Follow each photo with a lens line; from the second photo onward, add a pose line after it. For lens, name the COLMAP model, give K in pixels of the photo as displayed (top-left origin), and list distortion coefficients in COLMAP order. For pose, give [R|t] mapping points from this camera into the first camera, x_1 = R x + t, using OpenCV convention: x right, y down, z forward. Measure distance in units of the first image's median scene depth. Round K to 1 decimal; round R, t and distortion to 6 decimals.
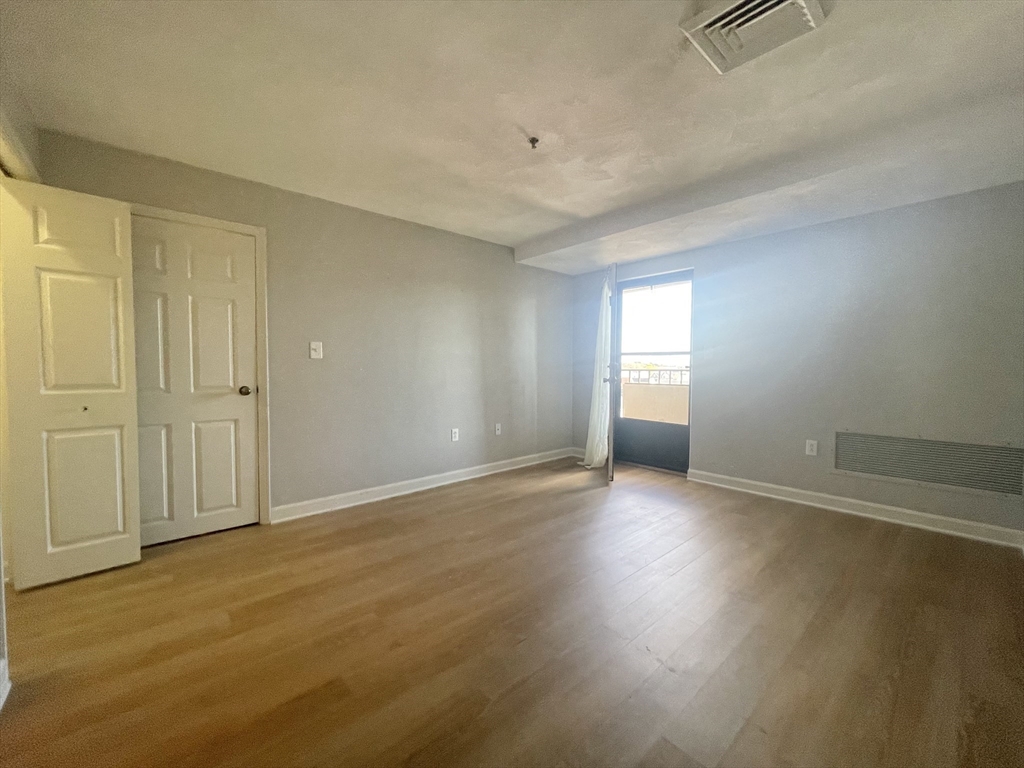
lens RADIAL K [[411.5, 0, 506.3], [0, 411.5, 387.8], [0, 0, 1]] dist [0.002967, -0.001185]
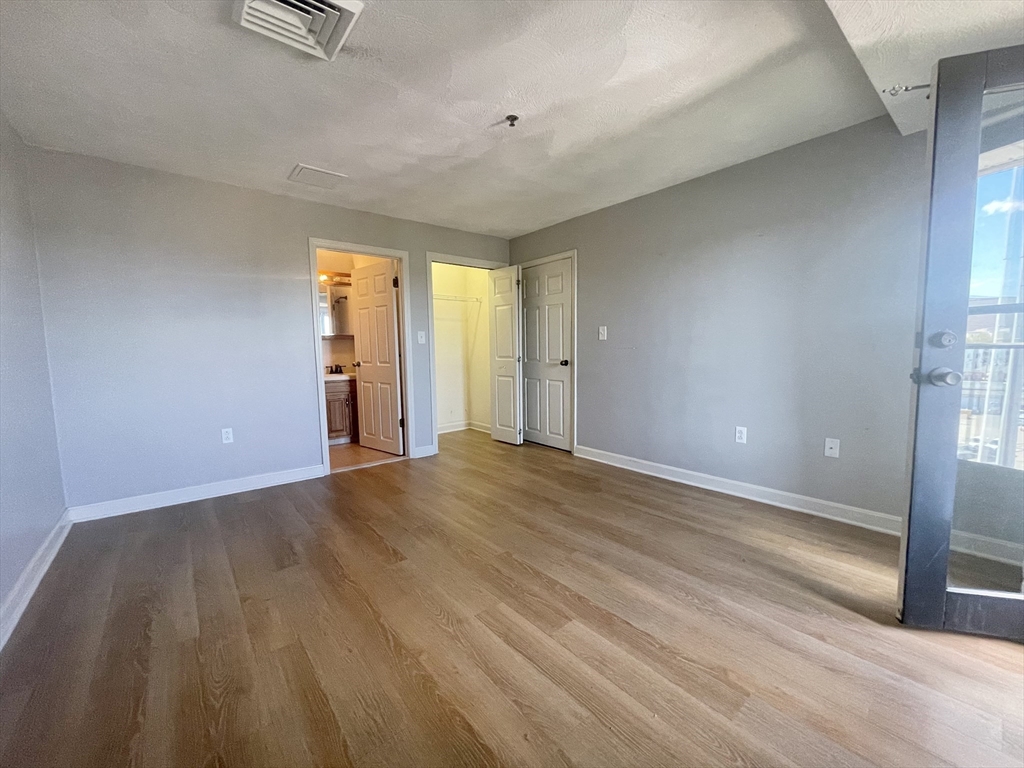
lens RADIAL K [[411.5, 0, 512.6], [0, 411.5, 388.7], [0, 0, 1]] dist [0.002967, -0.001185]
pose [[-0.032276, 0.099441, -0.994520, 0.890239], [-0.035321, 0.994303, 0.100565, -0.043741], [0.998855, 0.038374, -0.028580, 0.844891]]
